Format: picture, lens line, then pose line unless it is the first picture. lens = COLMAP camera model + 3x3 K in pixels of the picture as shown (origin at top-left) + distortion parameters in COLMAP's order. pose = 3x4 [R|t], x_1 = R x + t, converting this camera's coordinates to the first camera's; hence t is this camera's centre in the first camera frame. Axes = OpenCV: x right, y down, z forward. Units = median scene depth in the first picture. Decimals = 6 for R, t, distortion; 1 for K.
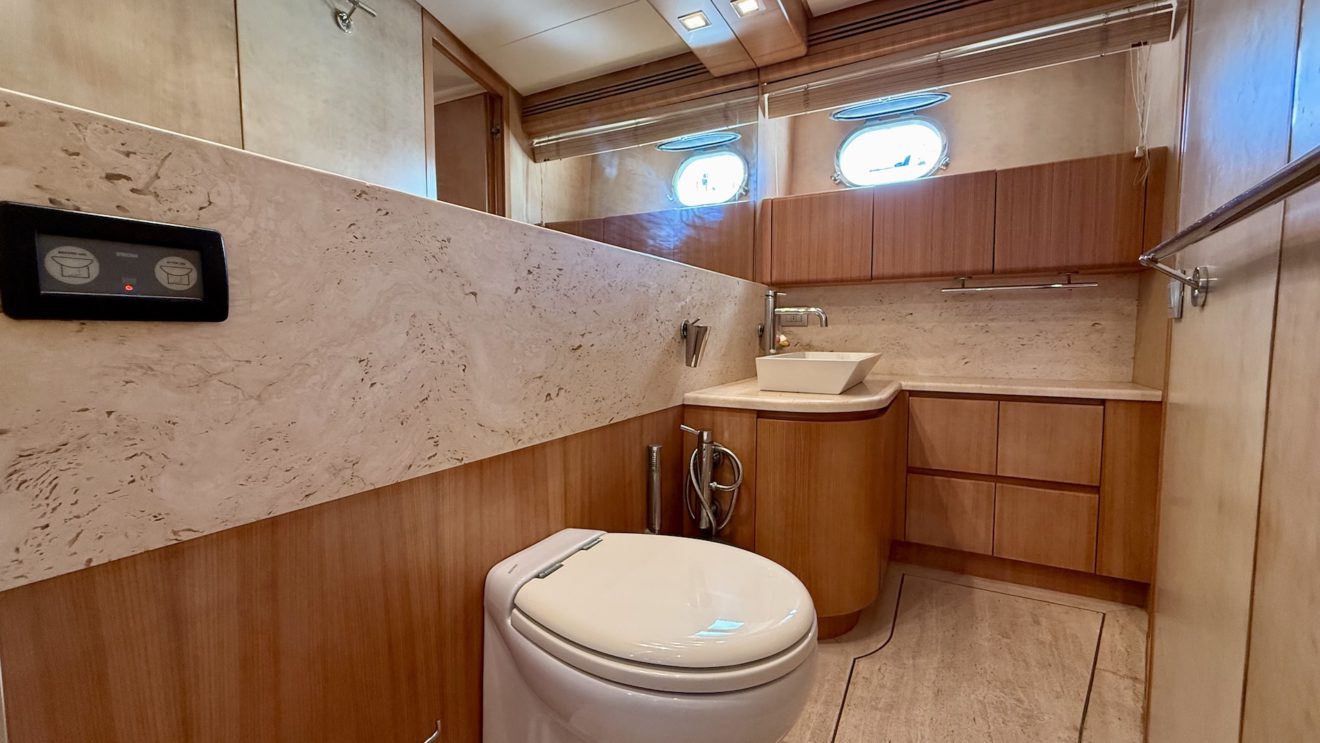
lens RADIAL K [[525.2, 0, 658.6], [0, 525.2, 369.5], [0, 0, 1]] dist [0.002260, 0.000088]
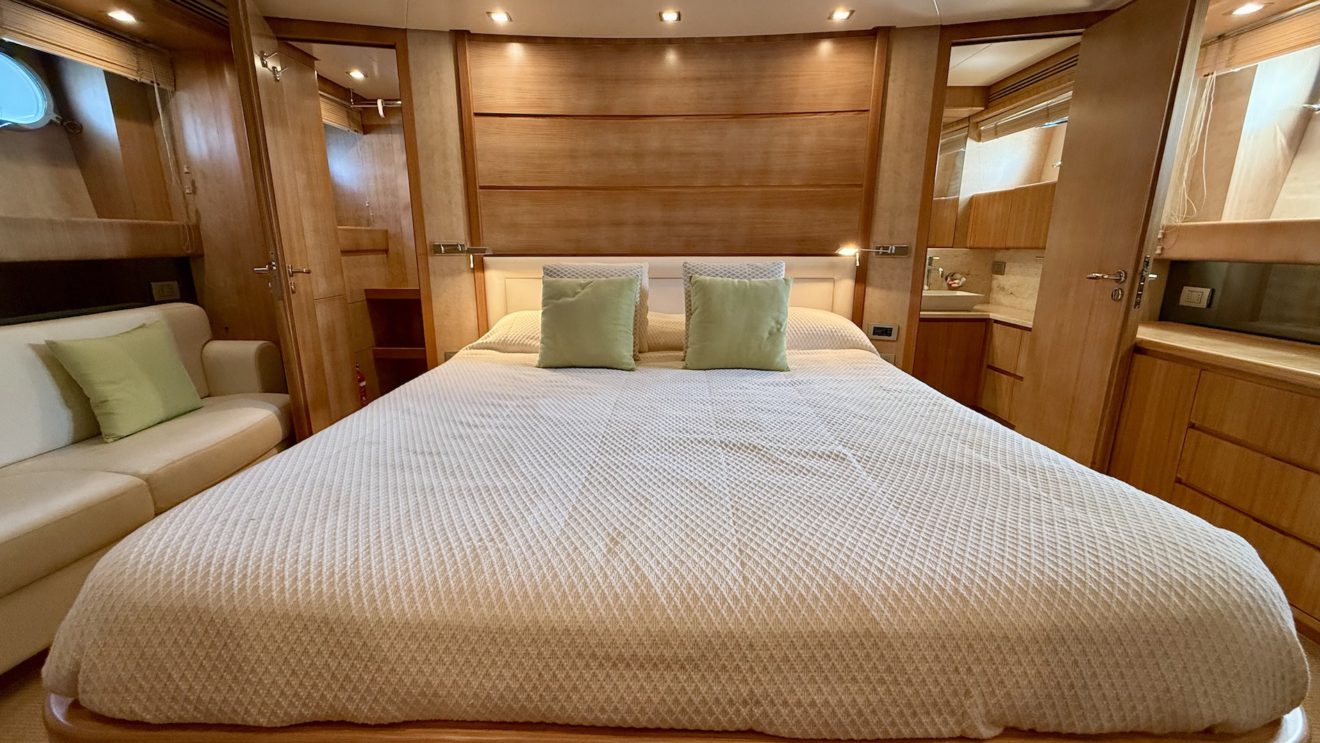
lens RADIAL K [[526.6, 0, 663.3], [0, 526.6, 369.0], [0, 0, 1]] dist [0.000007, -0.000190]
pose [[0.455962, 0.205391, -0.865975, 1.464695], [-0.061891, 0.977969, 0.199366, -0.073461], [0.887845, -0.037307, 0.458629, -0.705209]]
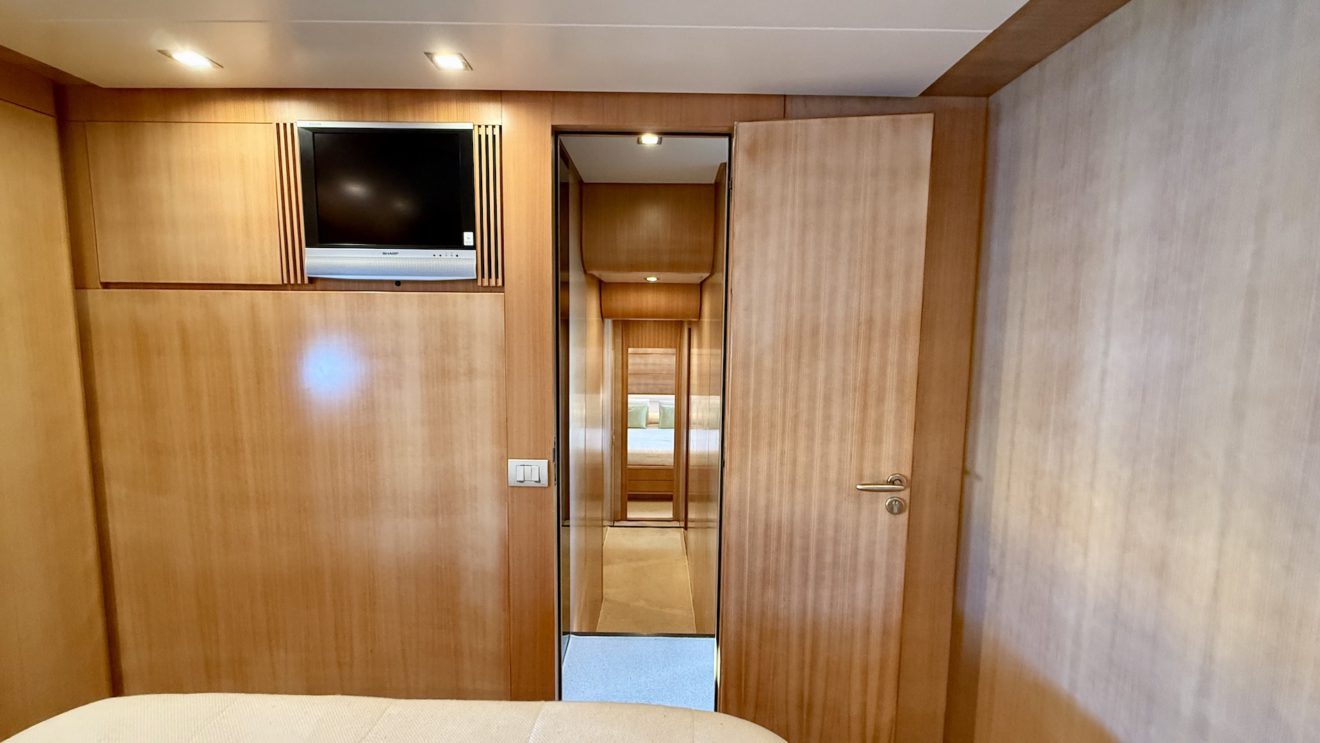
lens RADIAL K [[525.2, 0, 658.6], [0, 525.2, 369.5], [0, 0, 1]] dist [0.002260, 0.000088]
pose [[0.472842, 0.094718, -0.876042, 4.124204], [-0.078466, 0.994782, 0.065204, -0.596938], [0.877647, 0.037908, 0.477807, -2.163664]]
